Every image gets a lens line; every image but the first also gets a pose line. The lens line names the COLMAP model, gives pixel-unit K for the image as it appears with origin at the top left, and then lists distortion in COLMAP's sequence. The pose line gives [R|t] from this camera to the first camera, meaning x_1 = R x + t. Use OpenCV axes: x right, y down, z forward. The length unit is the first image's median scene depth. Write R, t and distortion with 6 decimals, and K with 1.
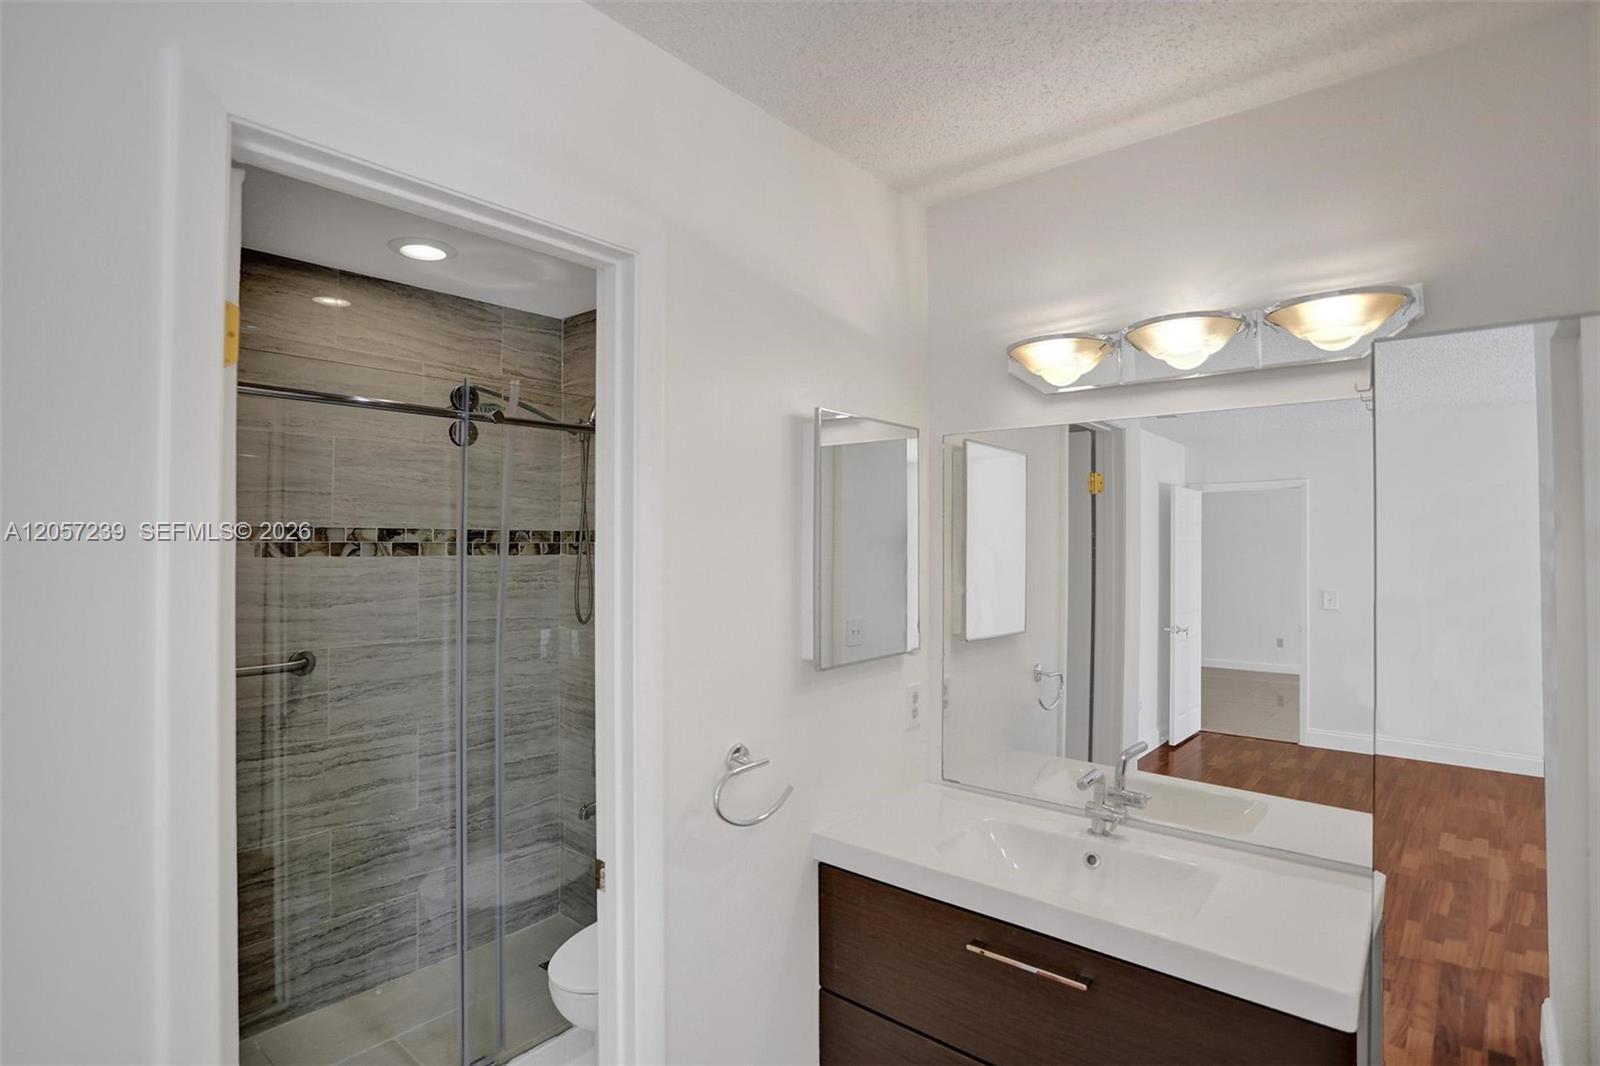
lens RADIAL K [[801.9, 0, 807.9], [0, 801.9, 531.2], [0, 0, 1]] dist [-0.044017, 0.016289]
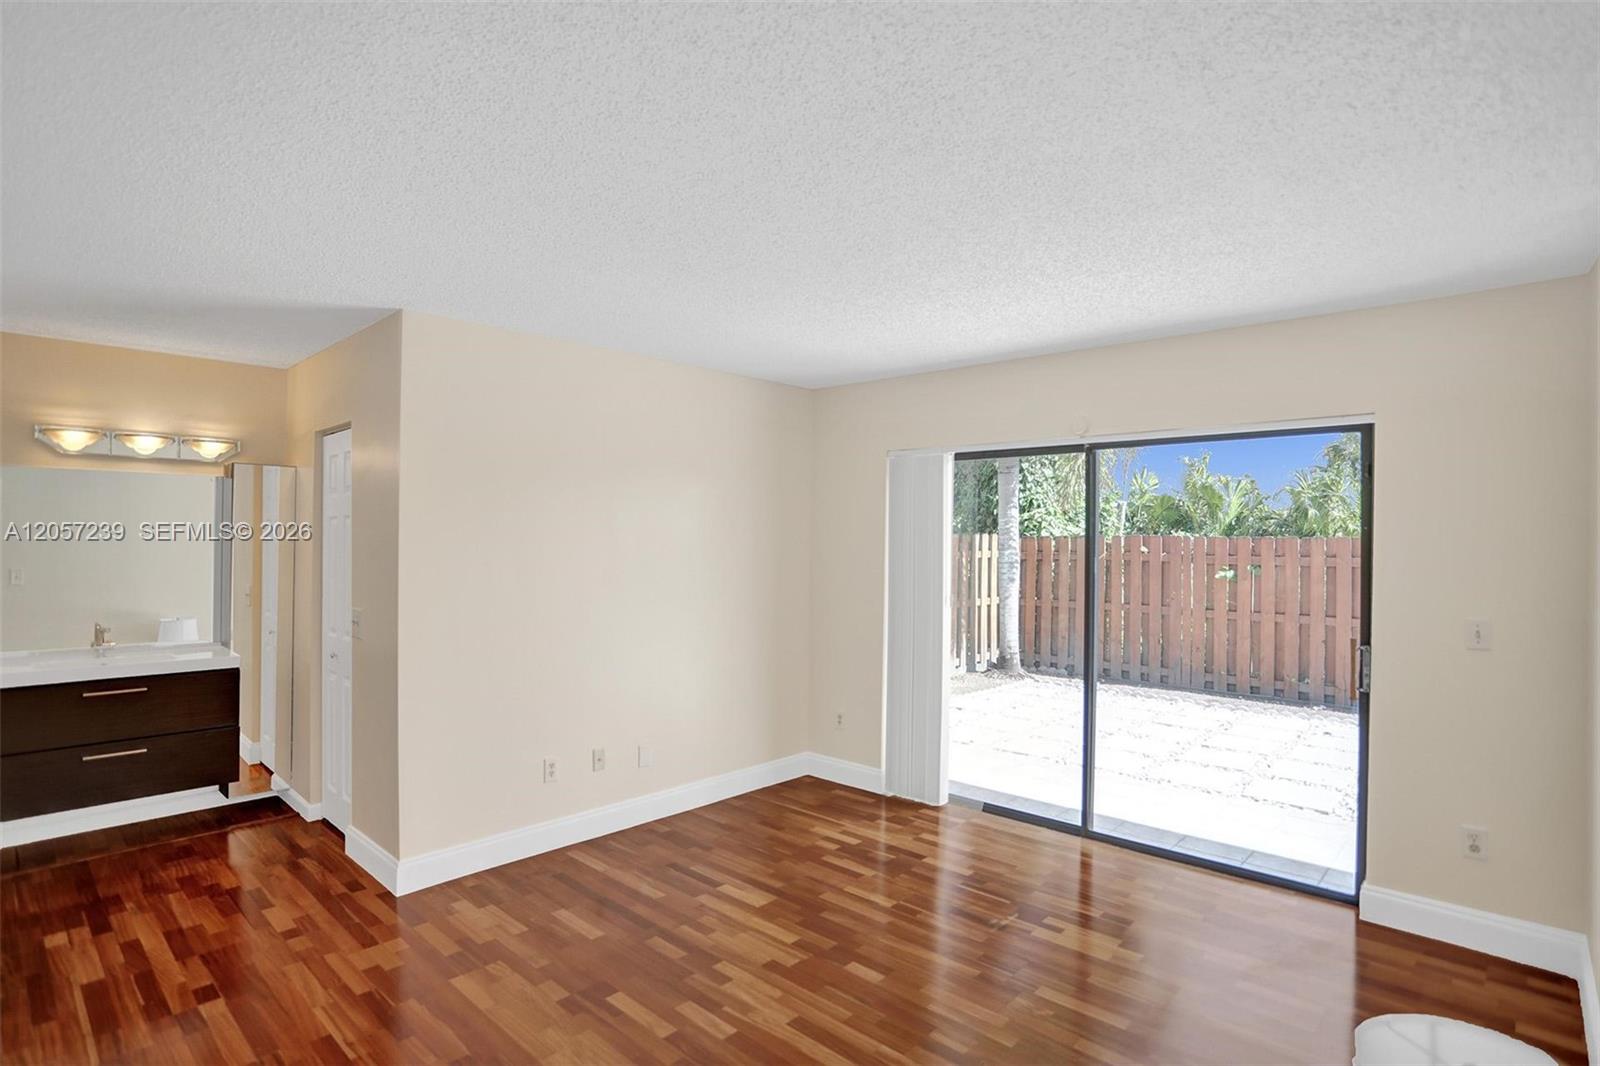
lens RADIAL K [[801.9, 0, 790.1], [0, 801.9, 534.3], [0, 0, 1]] dist [-0.044017, 0.016289]
pose [[0.056469, 0.005042, 0.998392, -1.739551], [-0.017226, 0.999843, -0.004075, 0.007426], [-0.998256, -0.016968, 0.056547, -1.041789]]
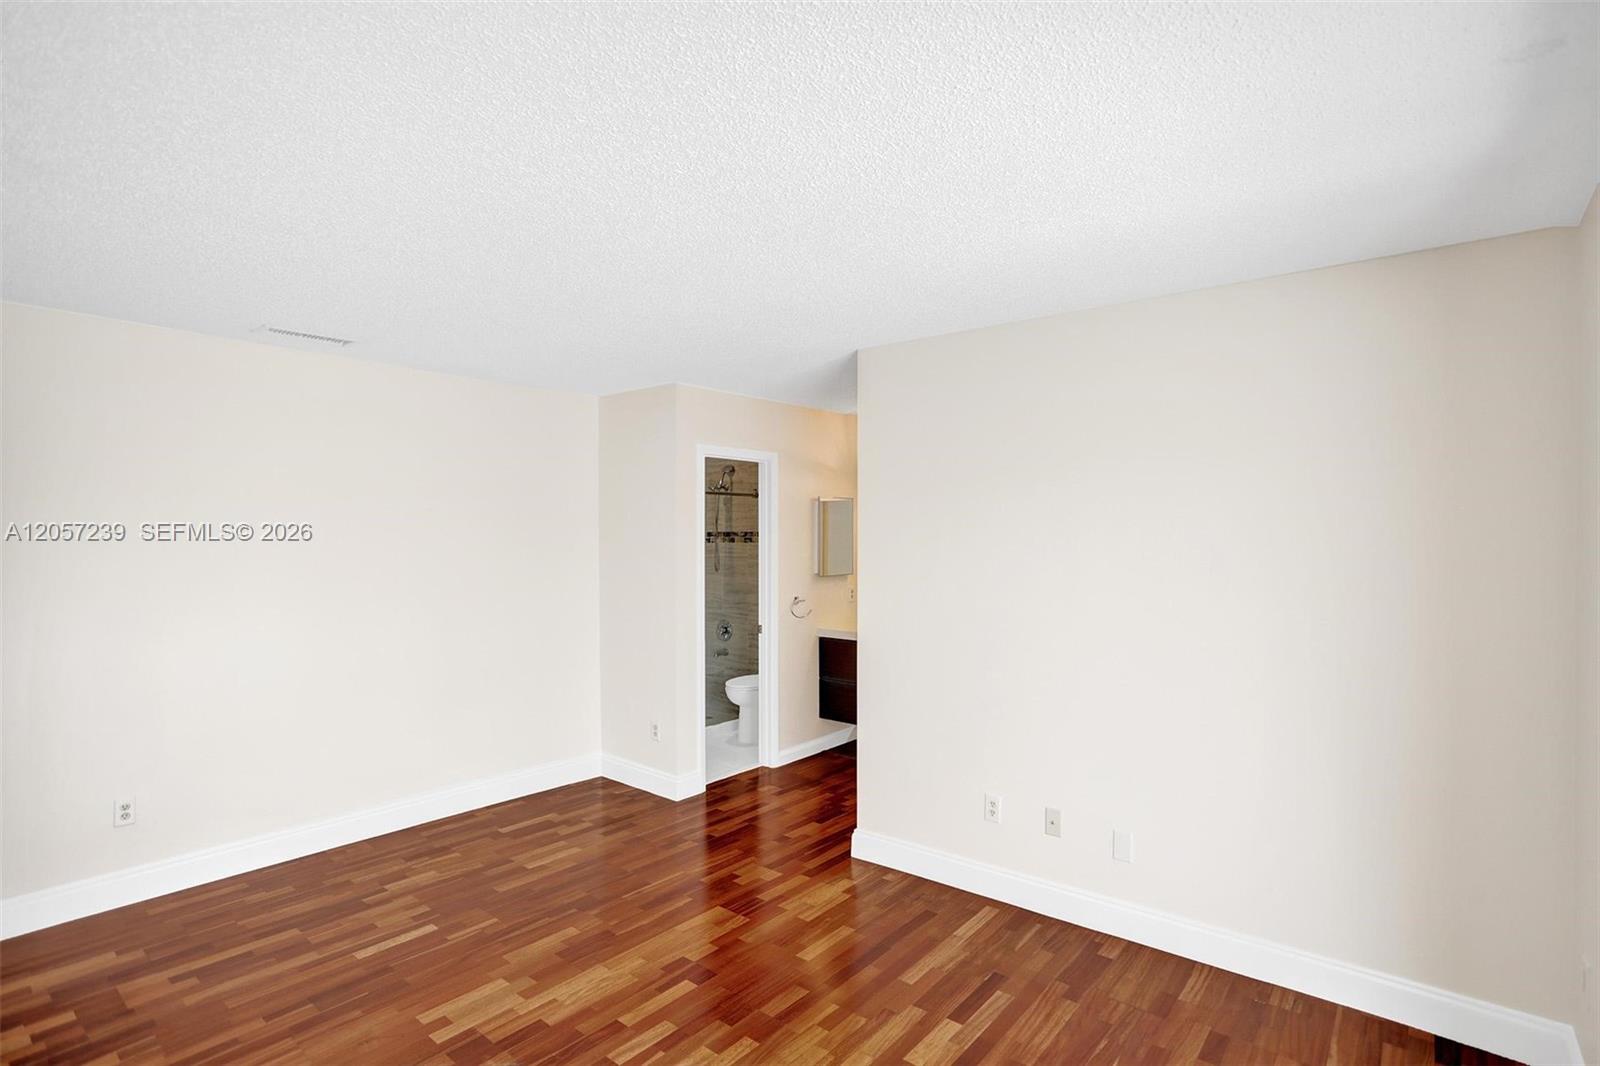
lens RADIAL K [[801.9, 0, 800.1], [0, 801.9, 546.2], [0, 0, 1]] dist [-0.044017, 0.016289]
pose [[0.999740, 0.002102, 0.022711, -0.136073], [-0.002670, 0.999684, 0.025015, -0.023336], [-0.022651, -0.025069, 0.999429, -2.150376]]
